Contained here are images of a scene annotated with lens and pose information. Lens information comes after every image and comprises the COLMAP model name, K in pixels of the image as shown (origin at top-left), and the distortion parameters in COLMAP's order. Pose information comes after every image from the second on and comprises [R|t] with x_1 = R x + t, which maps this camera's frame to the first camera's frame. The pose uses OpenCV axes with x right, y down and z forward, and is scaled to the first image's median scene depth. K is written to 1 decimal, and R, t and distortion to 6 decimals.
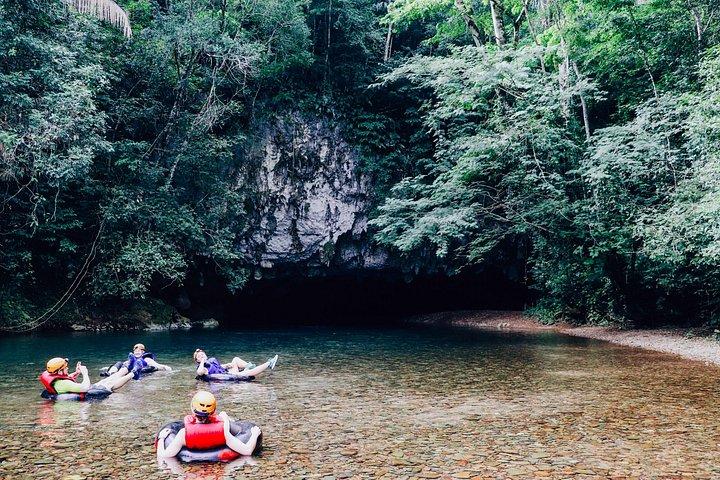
lens RADIAL K [[599.3, 0, 360.0], [0, 599.3, 240.0], [0, 0, 1]] dist [-0.167763, 0.160737]
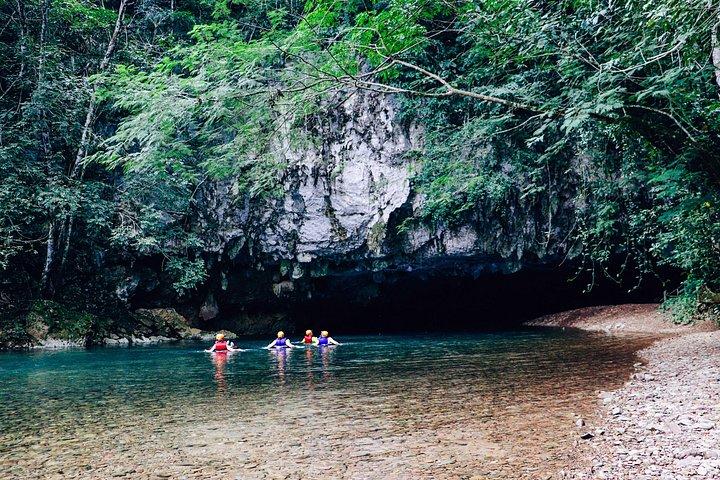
lens RADIAL K [[599.3, 0, 360.0], [0, 599.3, 240.0], [0, 0, 1]] dist [-0.167763, 0.160737]
pose [[0.931906, -0.079715, -0.353832, 0.192527], [0.075278, 0.996815, -0.026308, 0.044505], [0.354802, -0.002119, 0.934939, 0.305165]]
